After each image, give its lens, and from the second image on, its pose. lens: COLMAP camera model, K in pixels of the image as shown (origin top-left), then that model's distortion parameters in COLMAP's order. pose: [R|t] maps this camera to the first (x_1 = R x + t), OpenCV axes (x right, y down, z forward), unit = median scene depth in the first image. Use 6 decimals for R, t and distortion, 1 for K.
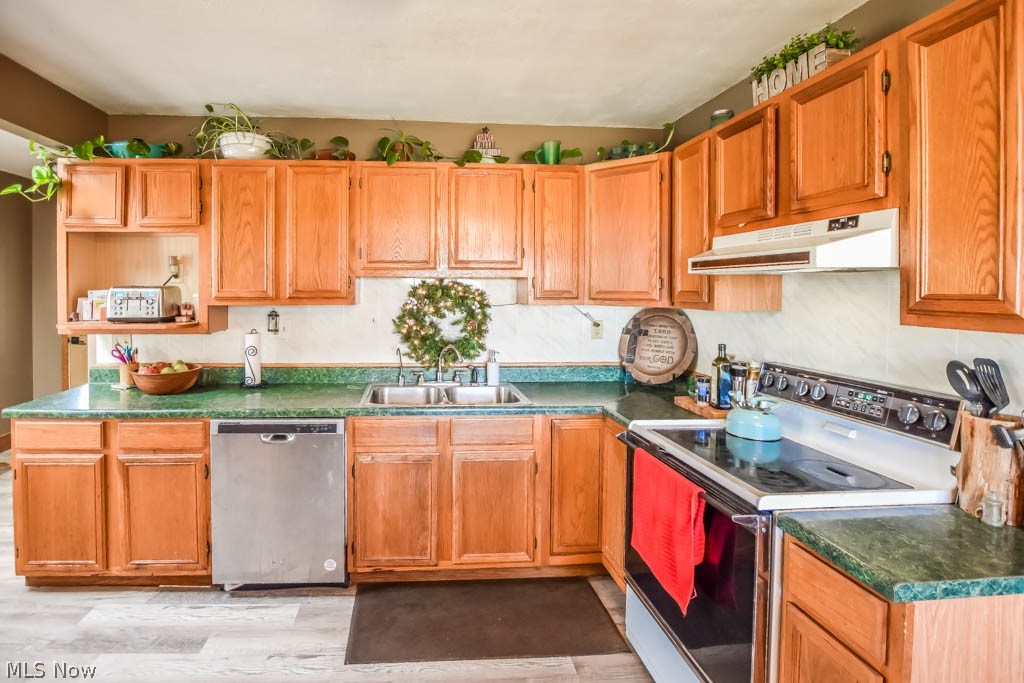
lens RADIAL K [[555.4, 0, 511.7], [0, 555.4, 305.3], [0, 0, 1]] dist [-0.000955, -0.000151]
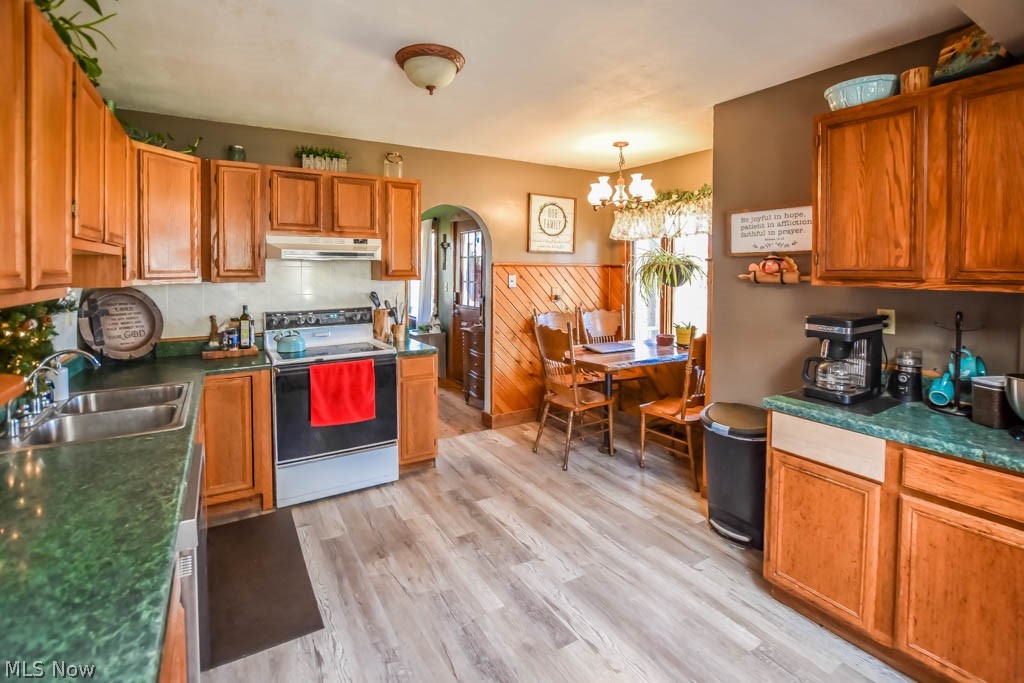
lens RADIAL K [[470.2, 0, 512.0], [0, 470.2, 341.5], [0, 0, 1]] dist [0.000097, 0.000003]
pose [[-0.480397, -0.132644, 0.866963, -1.283736], [0.027051, 0.985786, 0.165813, -0.029931], [-0.876634, 0.103108, -0.469981, 1.151952]]
